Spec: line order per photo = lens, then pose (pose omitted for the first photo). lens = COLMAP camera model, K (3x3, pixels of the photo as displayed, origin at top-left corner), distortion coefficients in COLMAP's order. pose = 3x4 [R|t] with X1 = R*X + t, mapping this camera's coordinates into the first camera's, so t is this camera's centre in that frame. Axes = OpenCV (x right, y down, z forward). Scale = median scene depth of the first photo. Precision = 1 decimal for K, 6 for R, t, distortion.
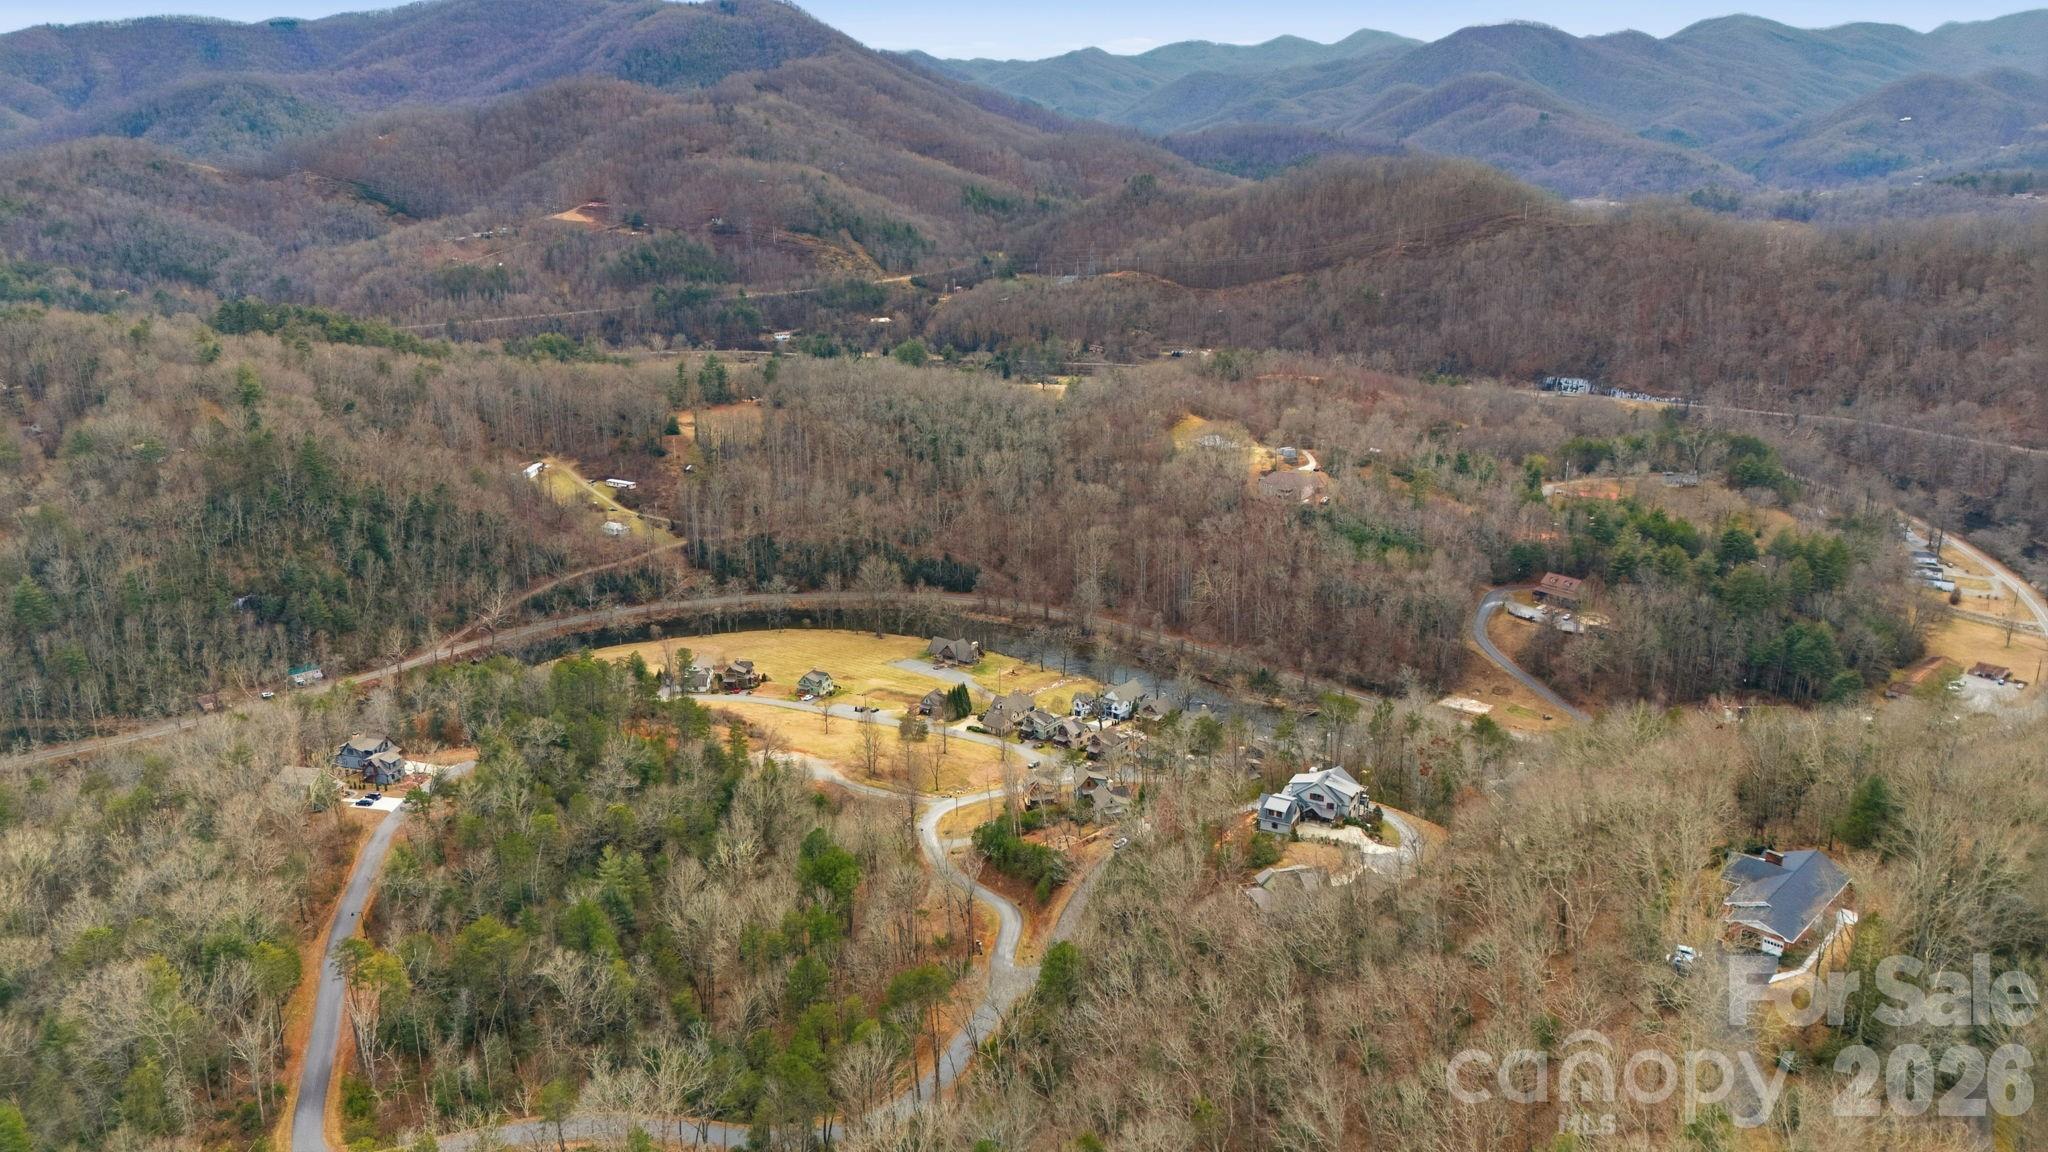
lens RADIAL K [[1510.7, 0, 1029.8], [0, 1510.7, 577.6], [0, 0, 1]] dist [0.080618, -0.080211]
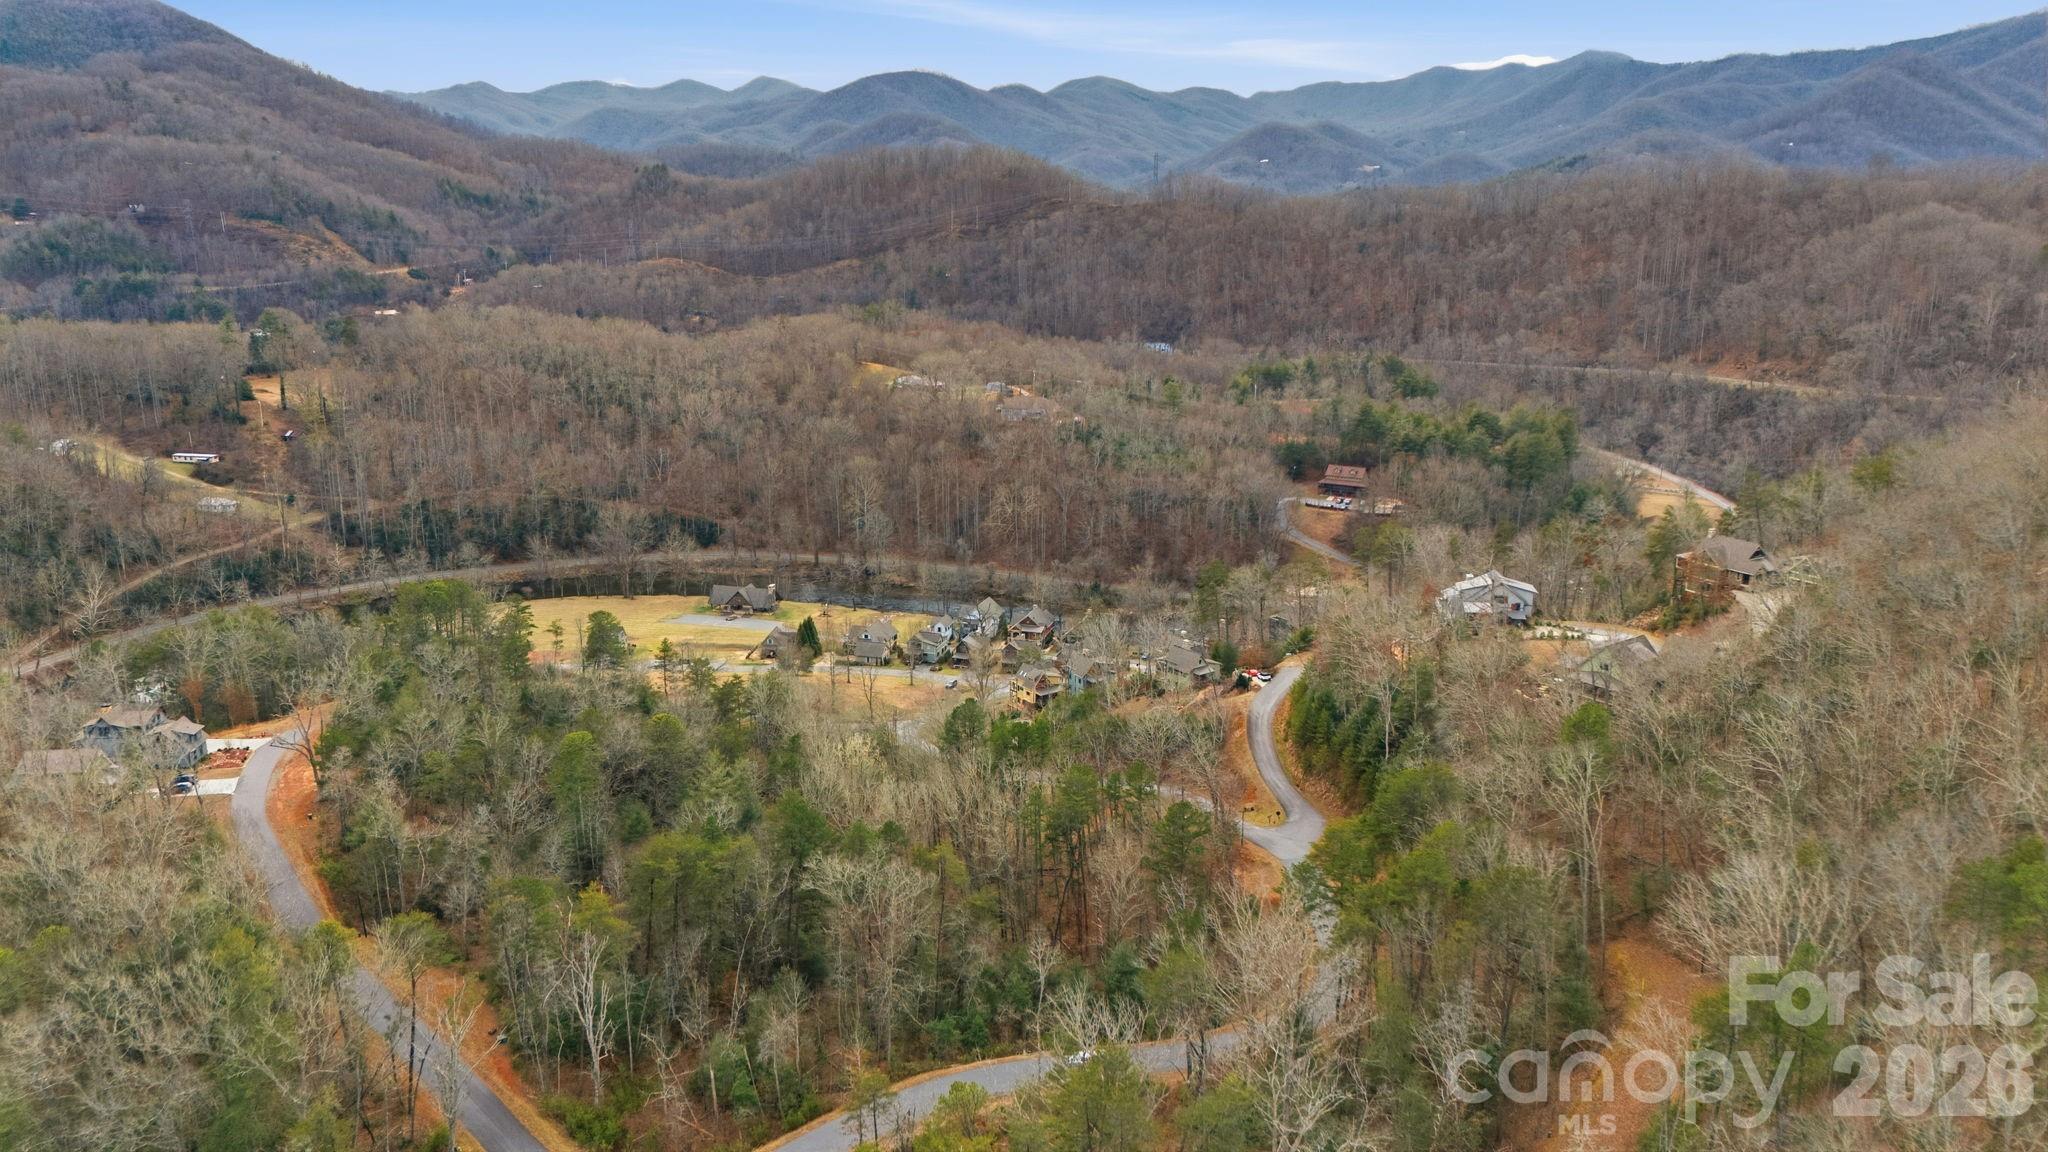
lens RADIAL K [[1510.7, 0, 1029.8], [0, 1510.7, 577.6], [0, 0, 1]] dist [0.080618, -0.080211]
pose [[0.925502, -0.087313, 0.368541, -0.091740], [0.100323, 0.994822, -0.016248, 0.028743], [-0.365214, 0.052011, 0.929470, 0.068653]]
